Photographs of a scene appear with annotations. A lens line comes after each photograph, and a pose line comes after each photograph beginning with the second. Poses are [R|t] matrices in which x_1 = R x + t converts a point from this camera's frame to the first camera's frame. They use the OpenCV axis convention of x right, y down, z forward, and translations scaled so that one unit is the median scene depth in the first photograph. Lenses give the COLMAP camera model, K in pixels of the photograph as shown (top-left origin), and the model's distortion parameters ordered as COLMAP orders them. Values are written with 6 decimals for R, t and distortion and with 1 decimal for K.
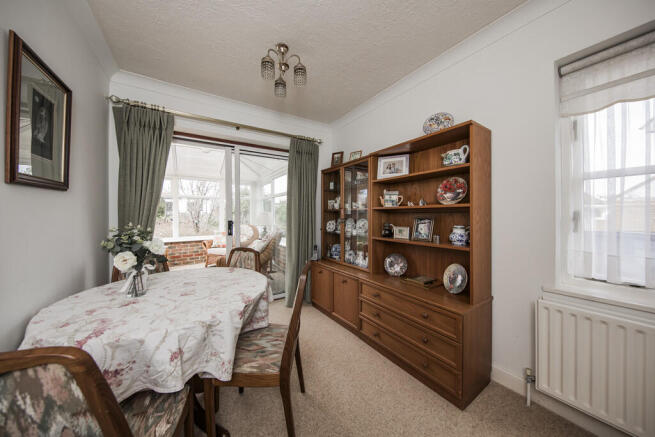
lens RADIAL K [[210.9, 0, 325.0], [0, 210.9, 215.0], [0, 0, 1]] dist [-0.000114, -0.000009]
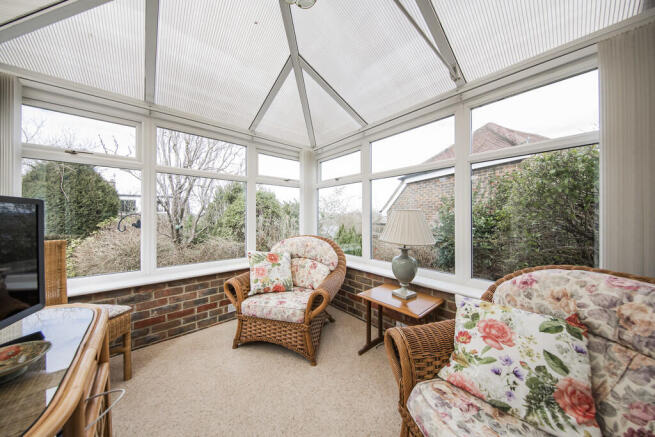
lens RADIAL K [[210.9, 0, 329.7], [0, 210.9, 217.3], [0, 0, 1]] dist [-0.000114, -0.000009]
pose [[0.990282, 0.000060, 0.139073, -0.418172], [-0.000475, 0.999996, 0.002954, 0.001024], [-0.139073, -0.002992, 0.990278, 0.548356]]
